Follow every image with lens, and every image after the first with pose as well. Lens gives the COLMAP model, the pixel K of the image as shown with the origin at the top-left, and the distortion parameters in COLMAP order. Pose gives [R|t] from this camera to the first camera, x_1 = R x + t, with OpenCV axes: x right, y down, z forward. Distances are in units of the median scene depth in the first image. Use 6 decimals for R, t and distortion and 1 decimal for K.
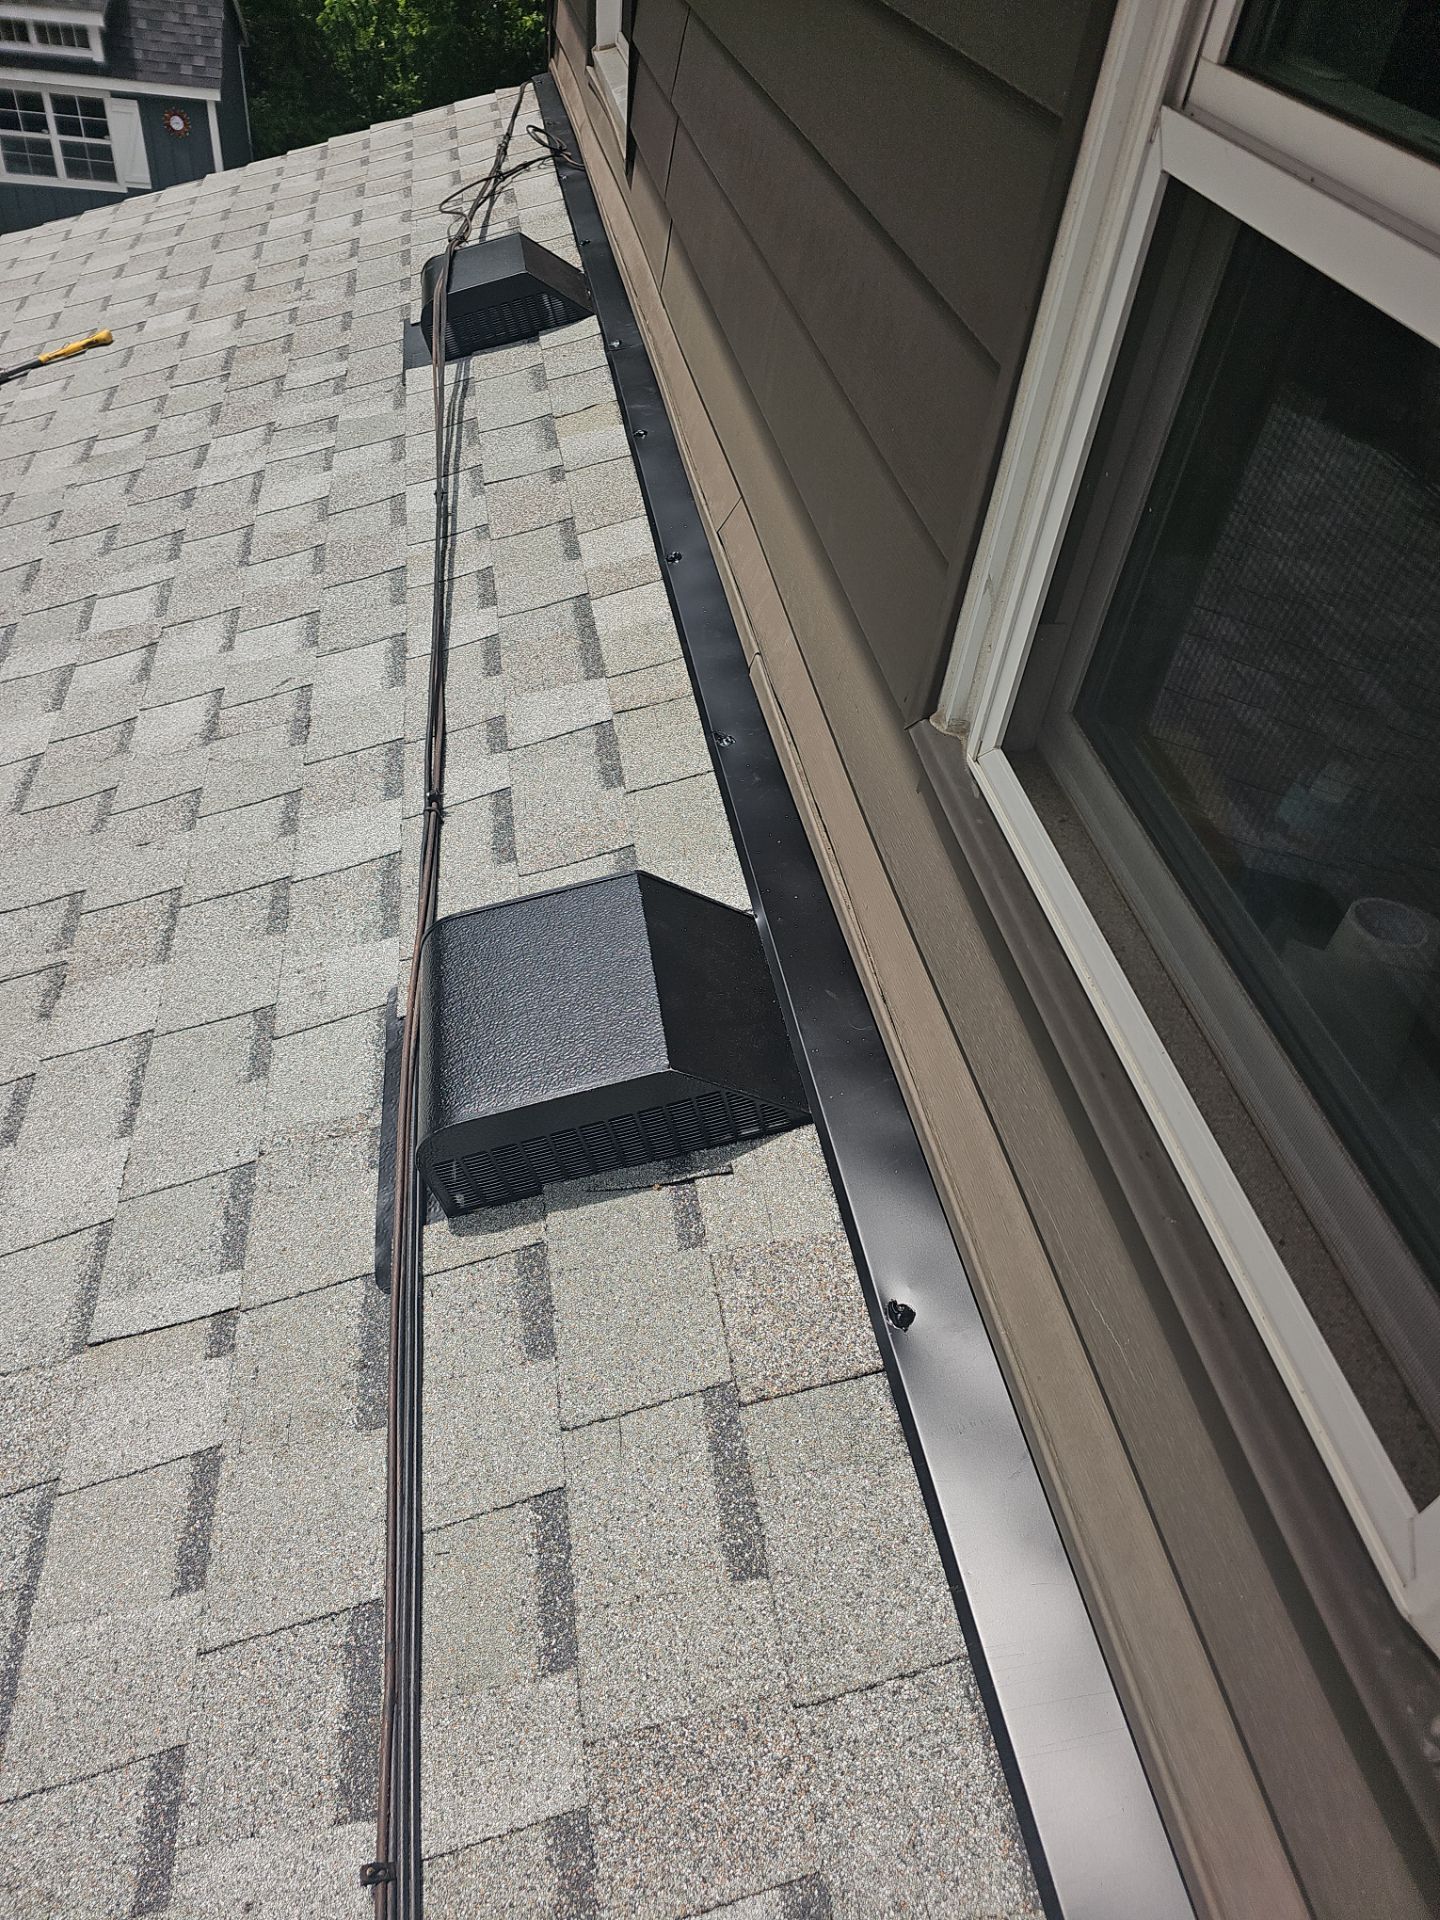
lens RADIAL K [[1298.3, 0, 720.0], [0, 1298.3, 960.0], [0, 0, 1]] dist [0.060350, -0.076587]
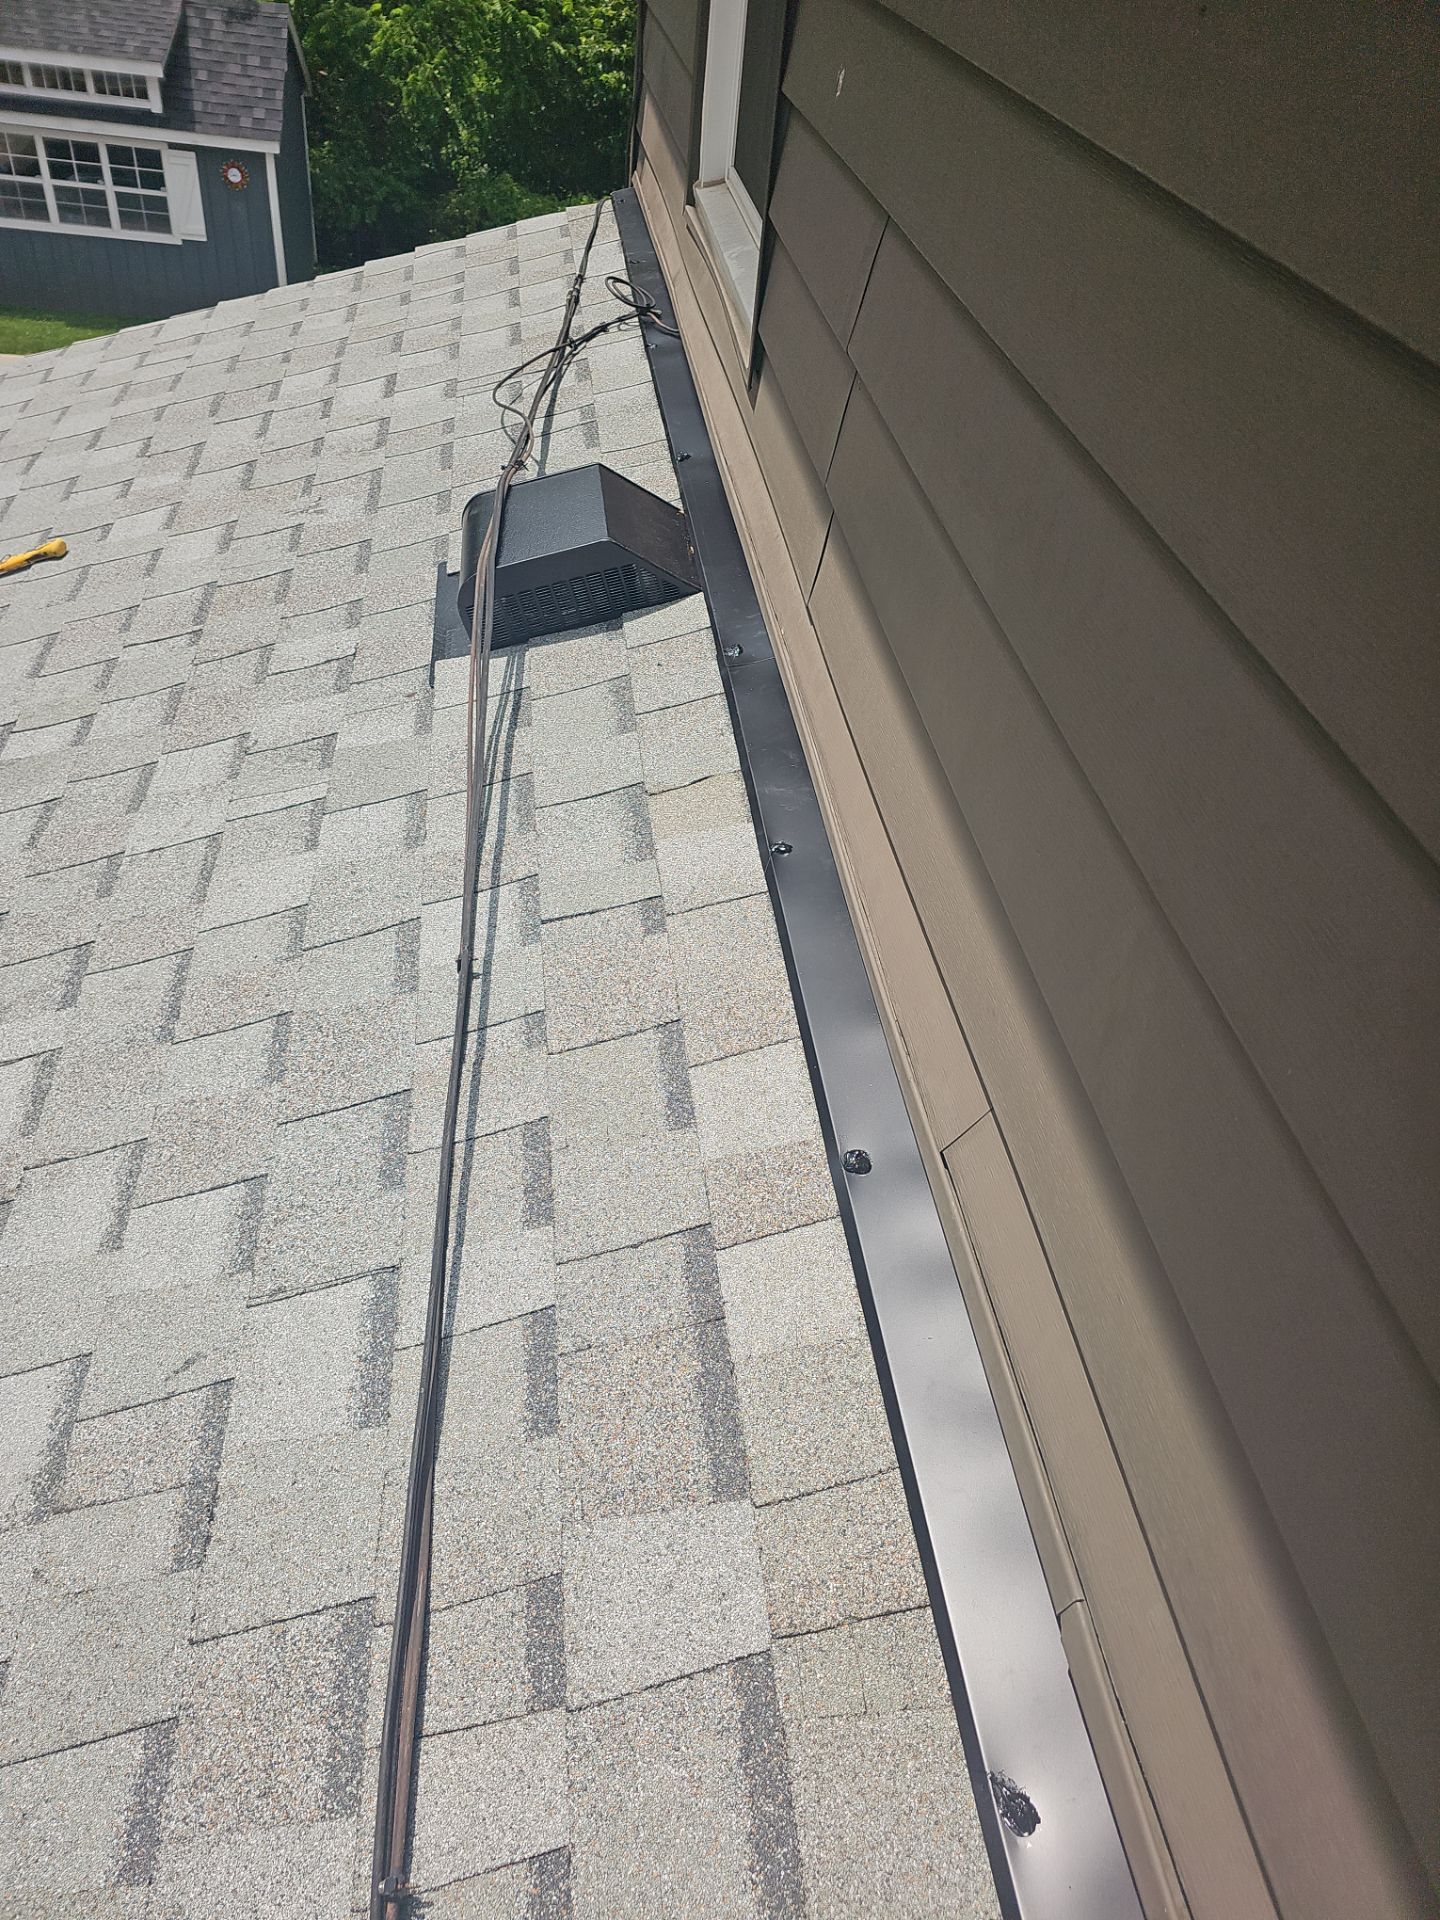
lens RADIAL K [[1294.0, 0, 710.6], [0, 1294.0, 959.7], [0, 0, 1]] dist [0.058662, -0.087026]
pose [[0.998976, 0.035038, -0.028632, -0.054329], [-0.035638, 0.999150, -0.020695, -0.239528], [0.027883, 0.021694, 0.999376, 0.256185]]
